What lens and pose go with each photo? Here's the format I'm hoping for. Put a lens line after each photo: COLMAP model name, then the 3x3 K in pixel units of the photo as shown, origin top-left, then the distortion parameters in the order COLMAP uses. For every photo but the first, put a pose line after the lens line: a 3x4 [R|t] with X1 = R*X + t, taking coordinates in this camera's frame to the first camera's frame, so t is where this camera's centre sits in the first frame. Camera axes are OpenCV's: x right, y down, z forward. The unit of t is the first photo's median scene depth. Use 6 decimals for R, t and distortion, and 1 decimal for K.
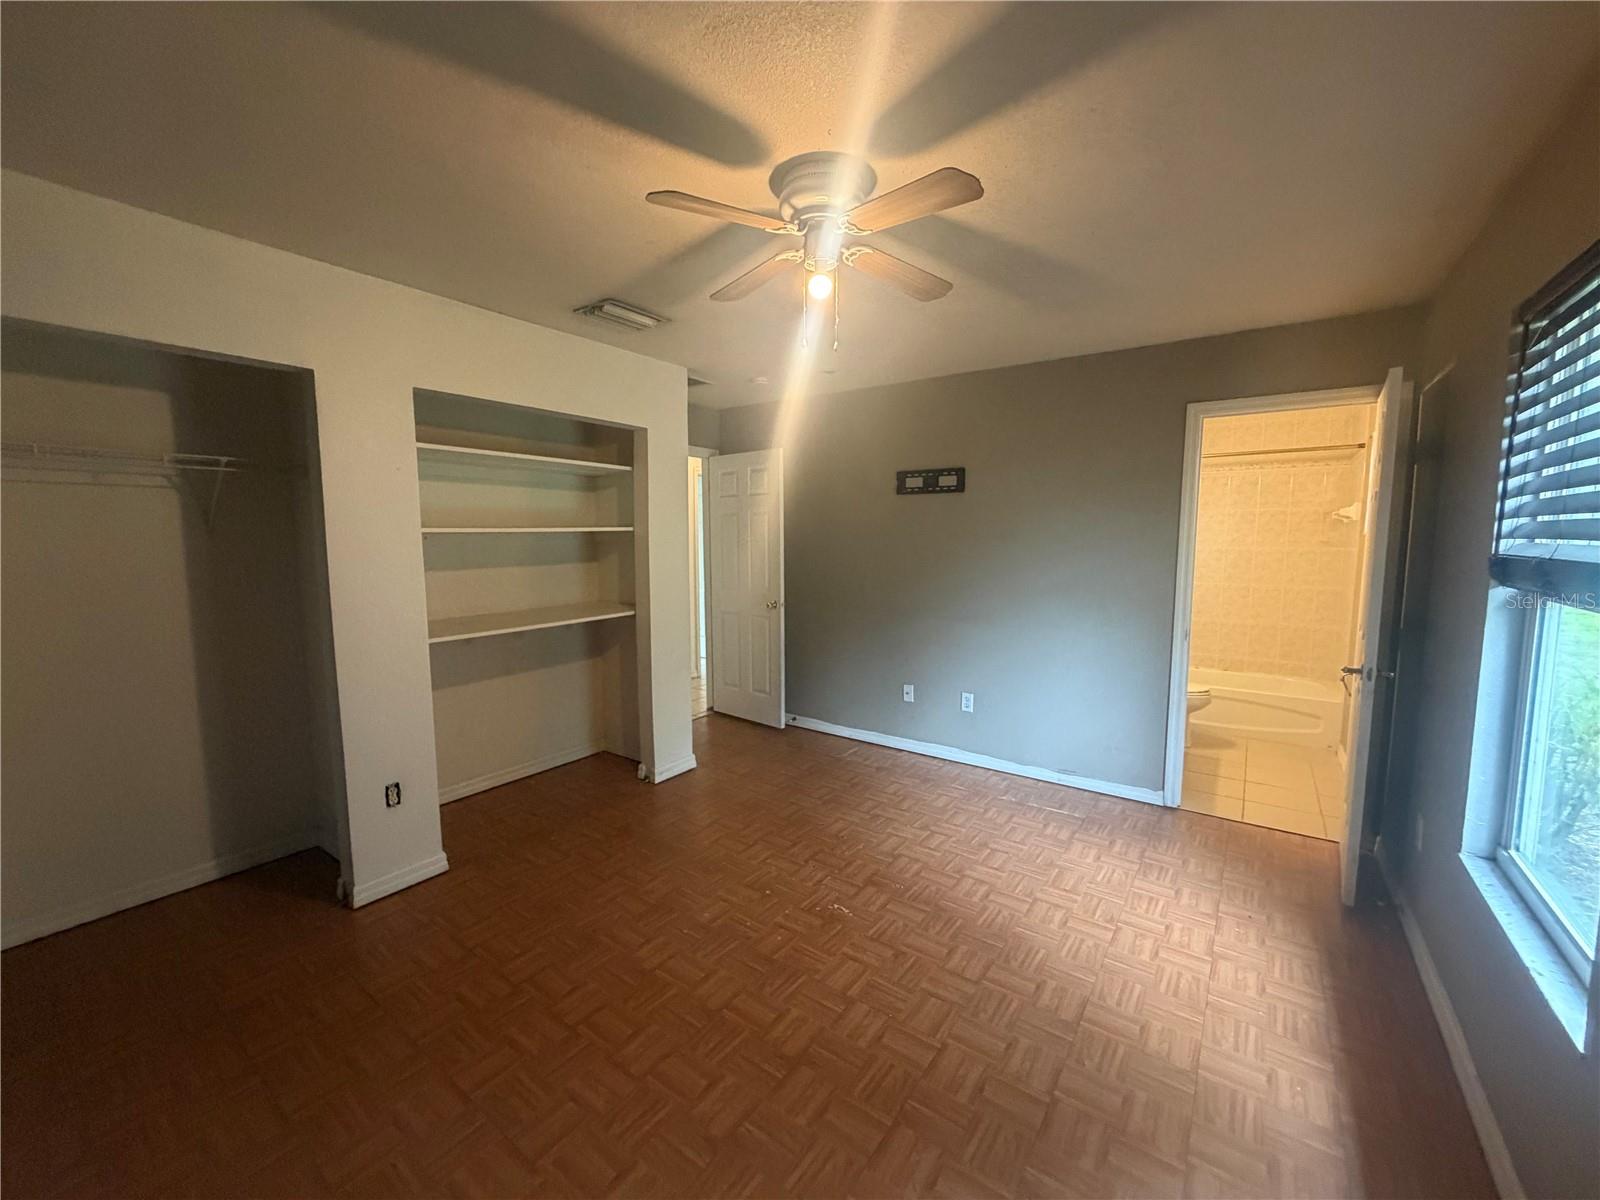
lens RADIAL K [[643.8, 0, 791.1], [0, 643.8, 600.8], [0, 0, 1]] dist [0.001140, -0.000357]
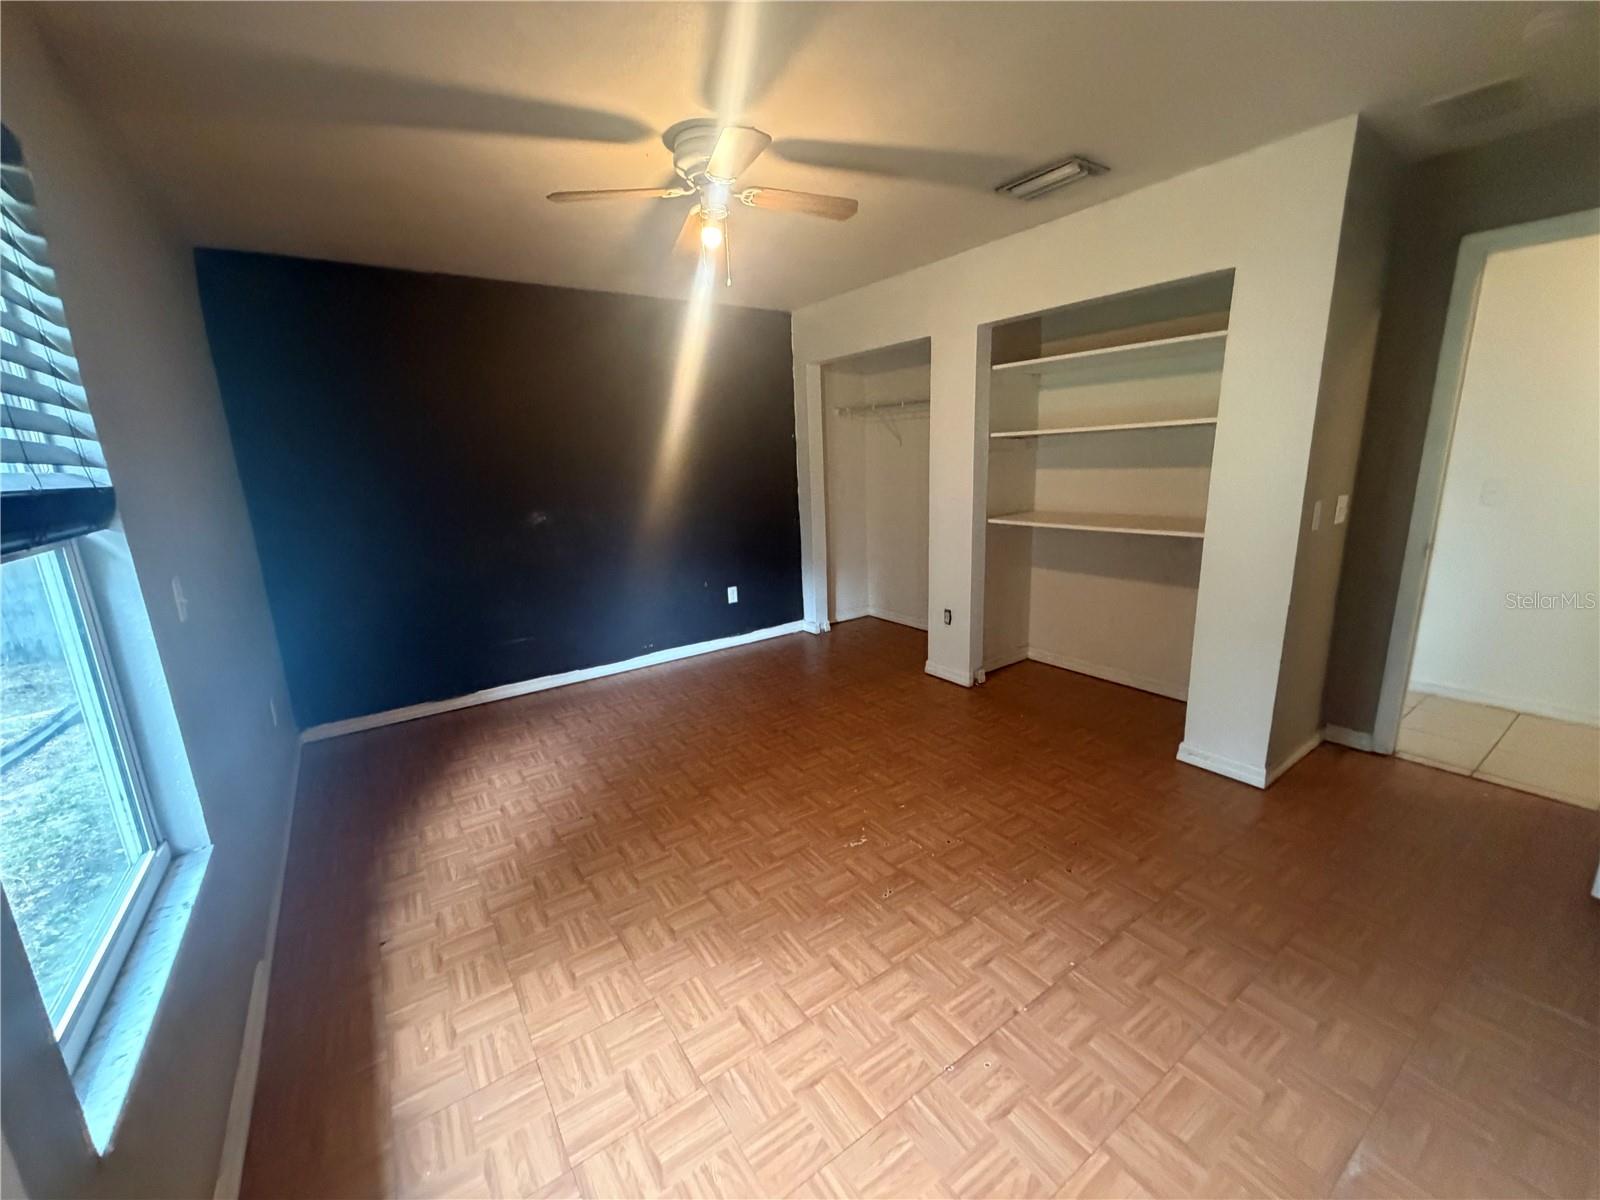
lens RADIAL K [[643.8, 0, 791.1], [0, 643.8, 600.8], [0, 0, 1]] dist [0.001140, -0.000357]
pose [[-0.339417, 0.220122, -0.914518, 1.066897], [-0.059808, 0.965216, 0.254522, -0.117882], [0.938733, 0.141085, -0.314445, 1.372776]]
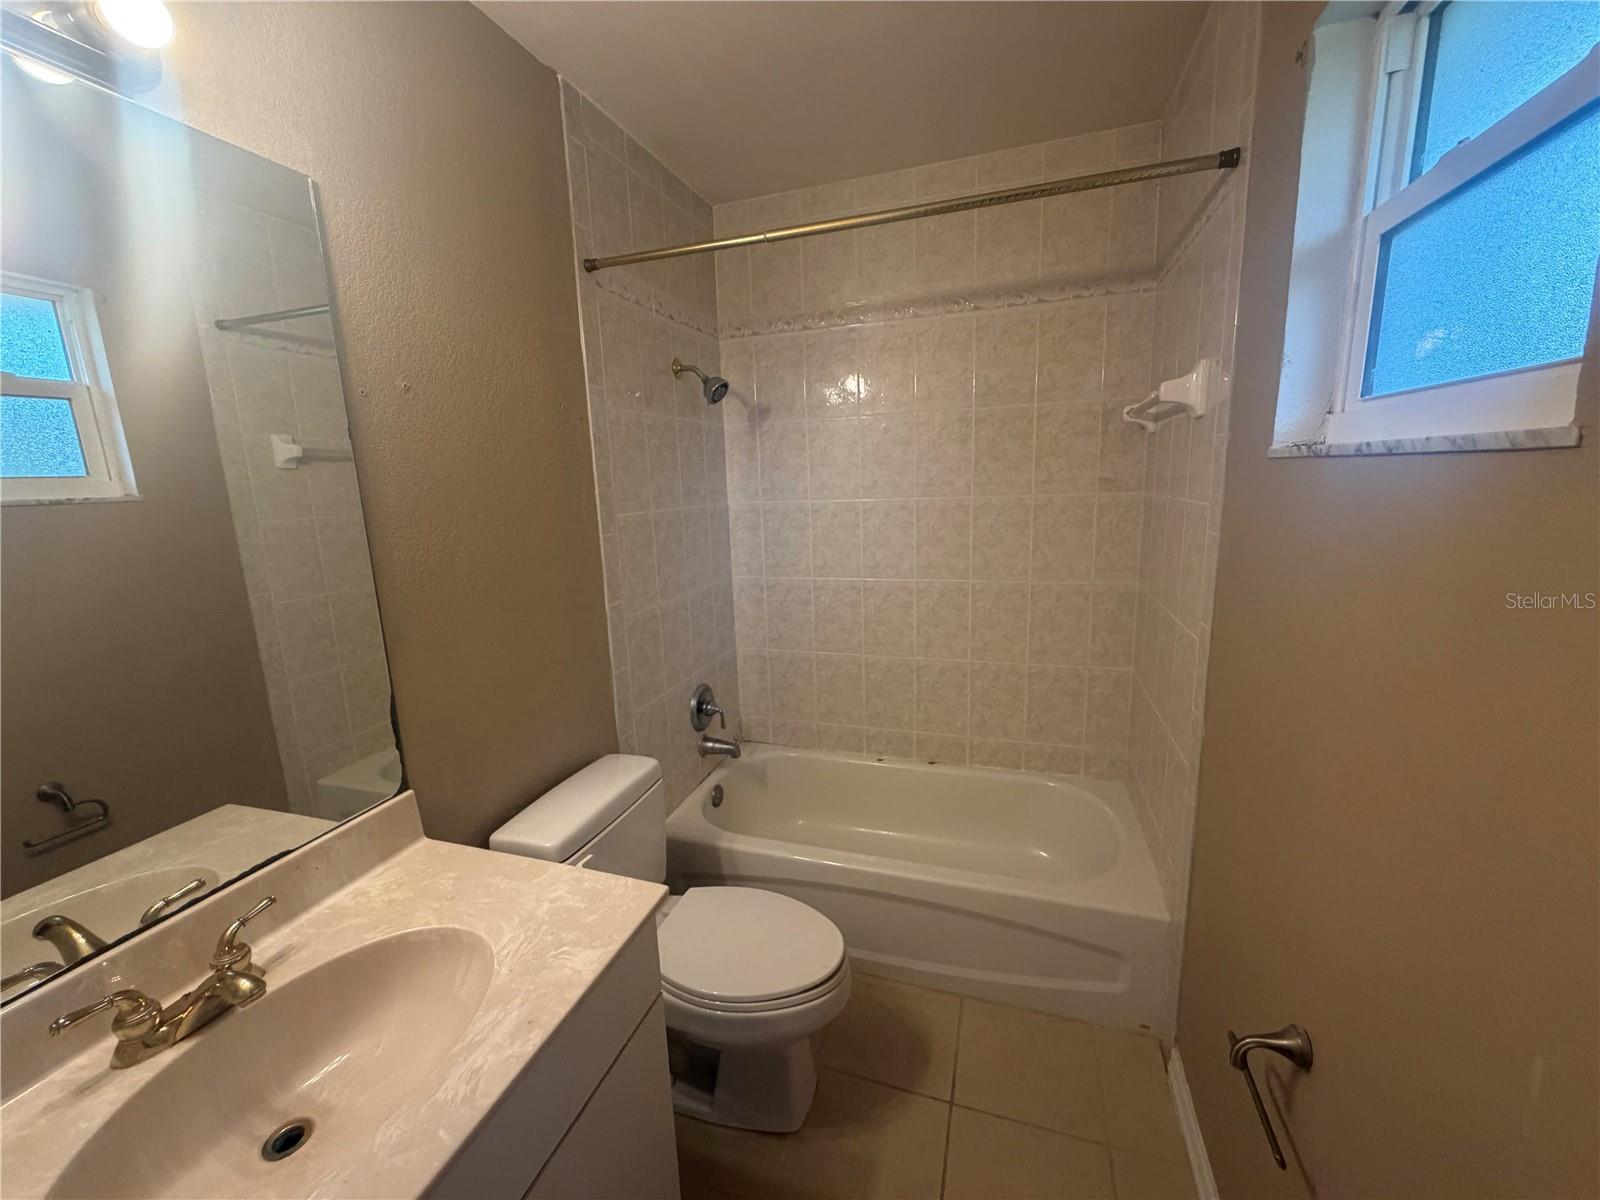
lens RADIAL K [[643.8, 0, 791.1], [0, 643.8, 600.8], [0, 0, 1]] dist [0.001140, -0.000357]
pose [[0.956047, -0.091019, 0.278730, 0.373039], [0.067138, 0.993298, 0.094078, -0.049247], [-0.285425, -0.071230, 0.955750, 0.481056]]
